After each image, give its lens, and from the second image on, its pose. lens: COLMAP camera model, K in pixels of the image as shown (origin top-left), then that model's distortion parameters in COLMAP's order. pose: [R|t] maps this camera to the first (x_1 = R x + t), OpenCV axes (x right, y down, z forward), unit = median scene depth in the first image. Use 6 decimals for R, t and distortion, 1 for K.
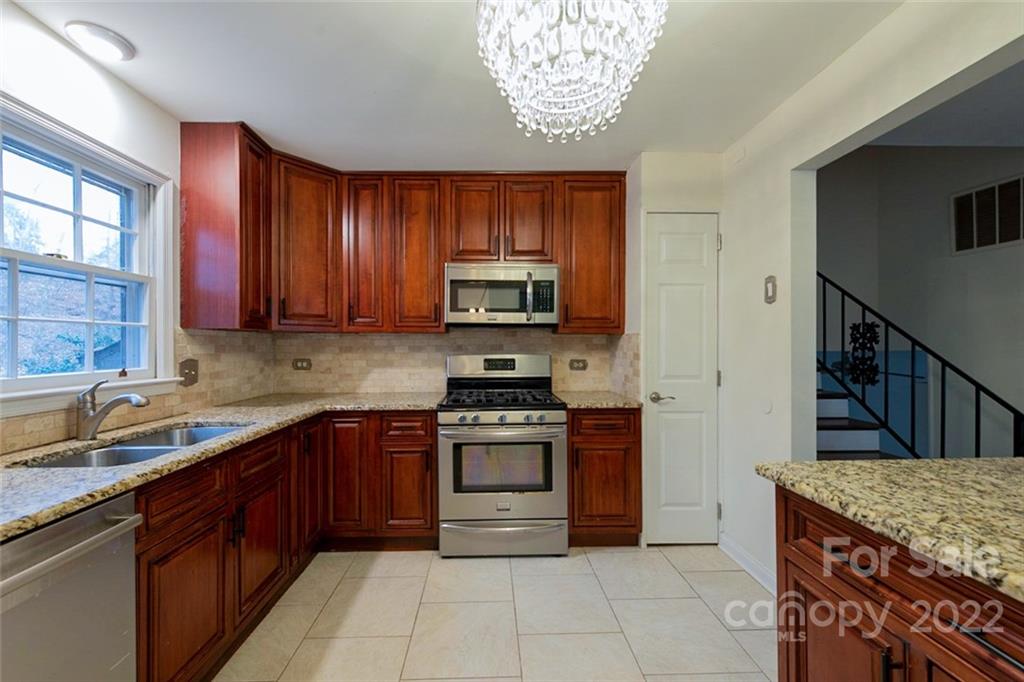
lens RADIAL K [[422.5, 0, 512.0], [0, 422.5, 341.0], [0, 0, 1]] dist [0.000114, -0.000140]
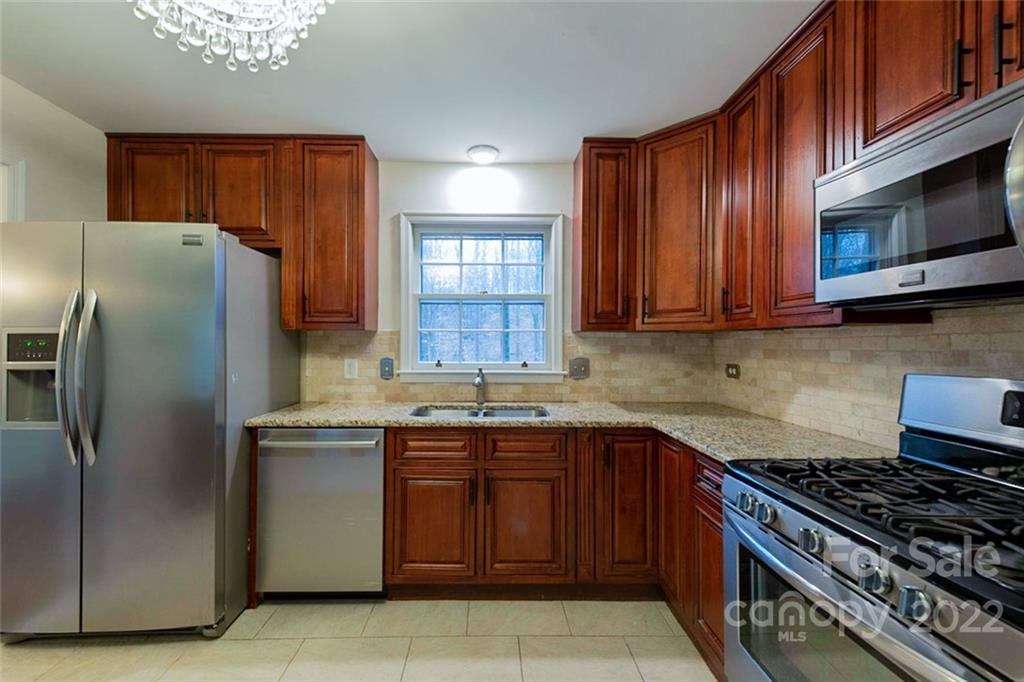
lens RADIAL K [[422.5, 0, 512.0], [0, 422.5, 341.0], [0, 0, 1]] dist [0.000114, -0.000140]
pose [[-0.051567, -0.003820, -0.998662, 0.376361], [0.003225, 0.999987, -0.003991, 0.000616], [0.998664, -0.003426, -0.051554, 0.745075]]
